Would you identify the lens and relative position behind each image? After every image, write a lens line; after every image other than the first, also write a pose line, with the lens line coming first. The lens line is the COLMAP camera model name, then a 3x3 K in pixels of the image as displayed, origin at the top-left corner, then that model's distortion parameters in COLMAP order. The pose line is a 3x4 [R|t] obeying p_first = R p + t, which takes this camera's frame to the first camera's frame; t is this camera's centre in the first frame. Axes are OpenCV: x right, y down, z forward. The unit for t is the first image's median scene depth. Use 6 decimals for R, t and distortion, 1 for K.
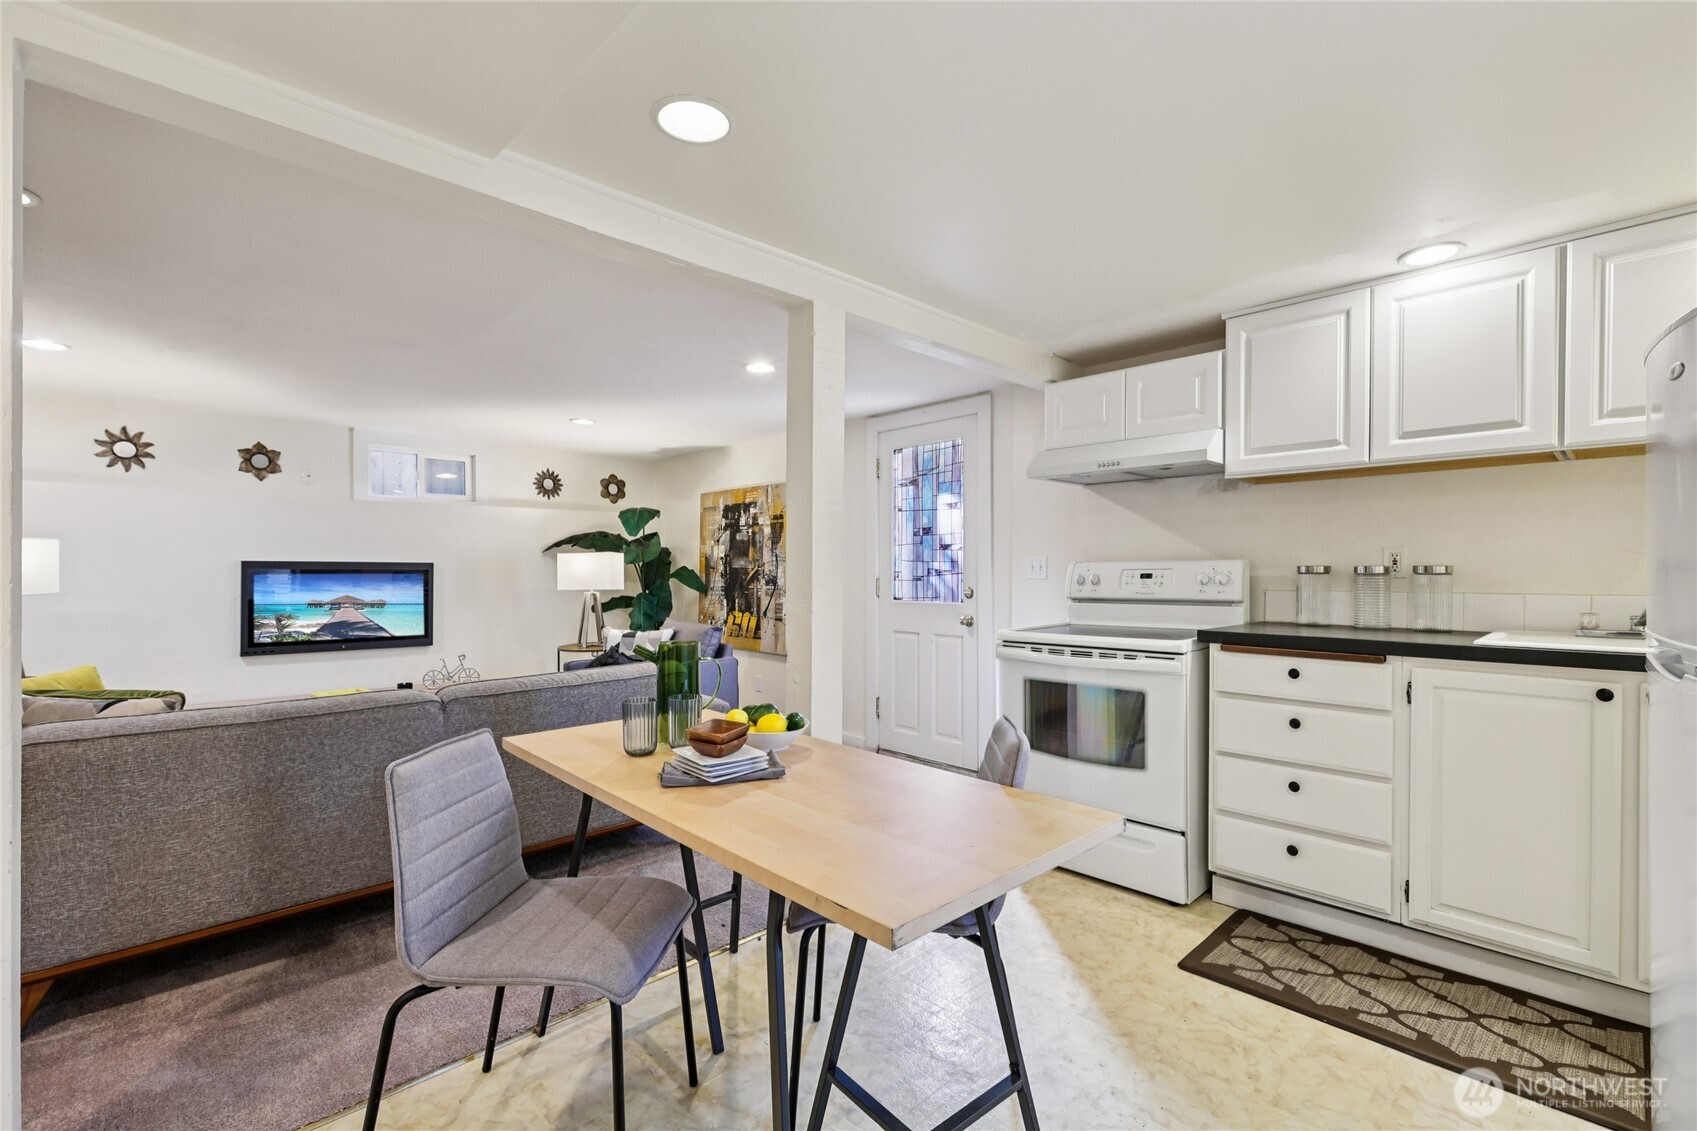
lens RADIAL K [[765.2, 0, 841.6], [0, 765.2, 568.7], [0, 0, 1]] dist [-0.000490, 0.000253]
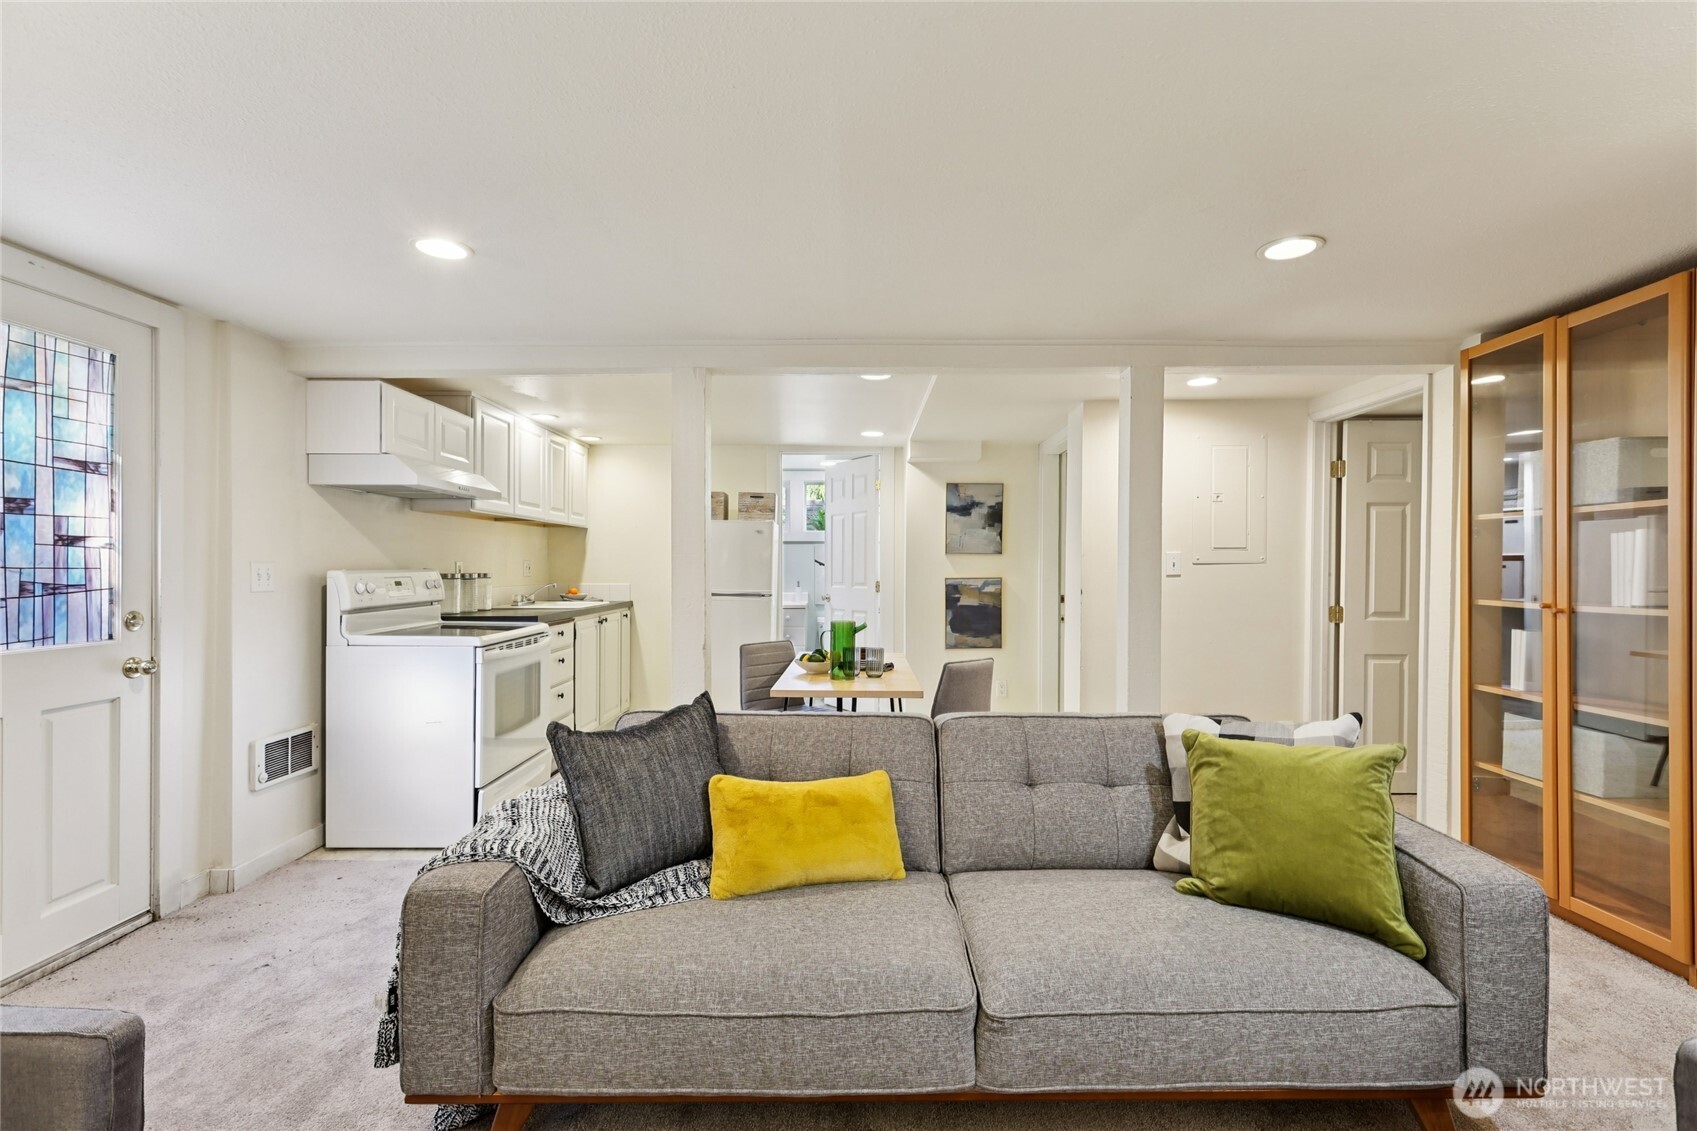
lens RADIAL K [[765.2, 0, 841.6], [0, 765.2, 568.7], [0, 0, 1]] dist [-0.000490, 0.000253]
pose [[-0.704672, -0.002122, 0.709530, -0.757993], [-0.002680, 0.999996, 0.000330, -0.012570], [-0.709528, -0.001669, -0.704675, 1.190497]]
